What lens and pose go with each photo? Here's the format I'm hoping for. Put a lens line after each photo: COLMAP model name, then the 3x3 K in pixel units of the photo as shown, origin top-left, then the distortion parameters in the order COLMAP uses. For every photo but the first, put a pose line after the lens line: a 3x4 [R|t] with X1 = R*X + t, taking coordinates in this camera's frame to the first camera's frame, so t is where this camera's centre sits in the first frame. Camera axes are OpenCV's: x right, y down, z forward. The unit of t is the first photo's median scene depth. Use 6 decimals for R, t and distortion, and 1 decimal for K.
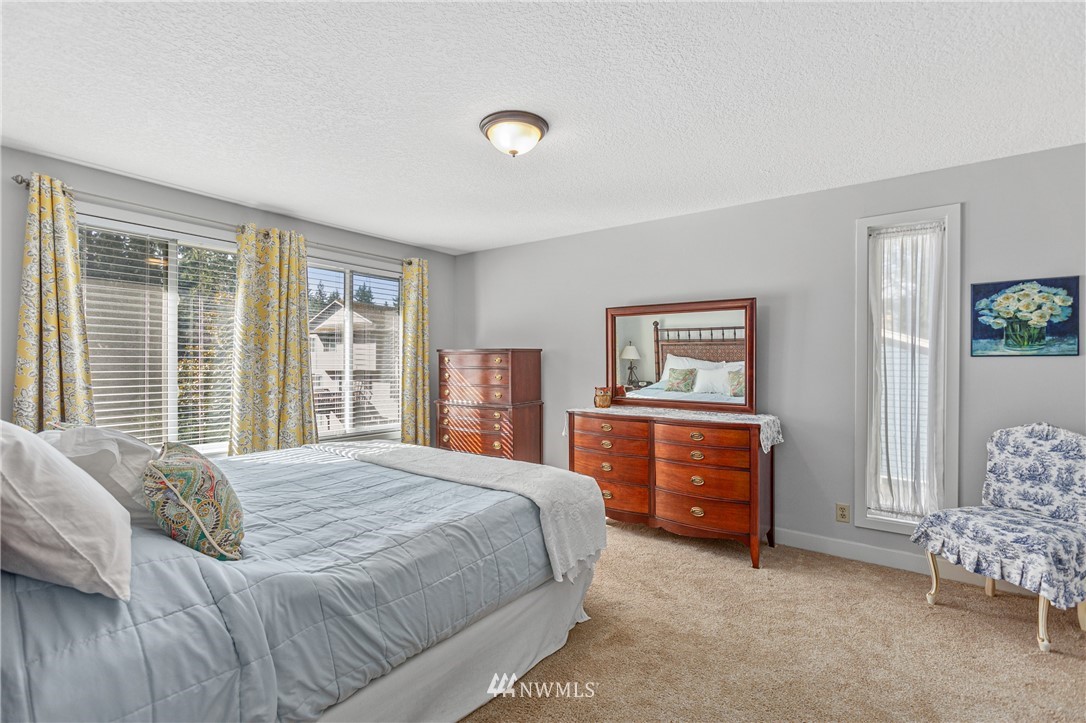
lens RADIAL K [[491.4, 0, 543.3], [0, 491.4, 366.5], [0, 0, 1]] dist [-0.005411, 0.001219]
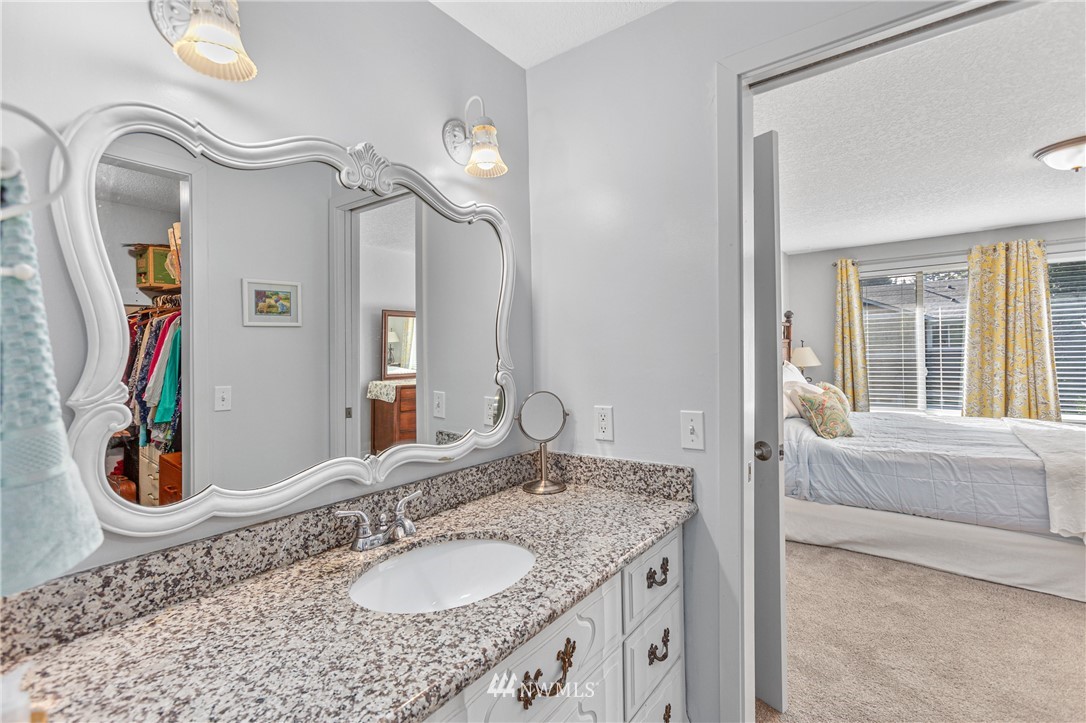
lens RADIAL K [[491.4, 0, 534.9], [0, 491.4, 356.6], [0, 0, 1]] dist [-0.005411, 0.001219]
pose [[-0.023250, 0.002410, -0.999727, 0.990834], [0.017734, 0.999841, 0.001998, -0.024127], [0.999572, -0.017683, -0.023289, -0.206718]]
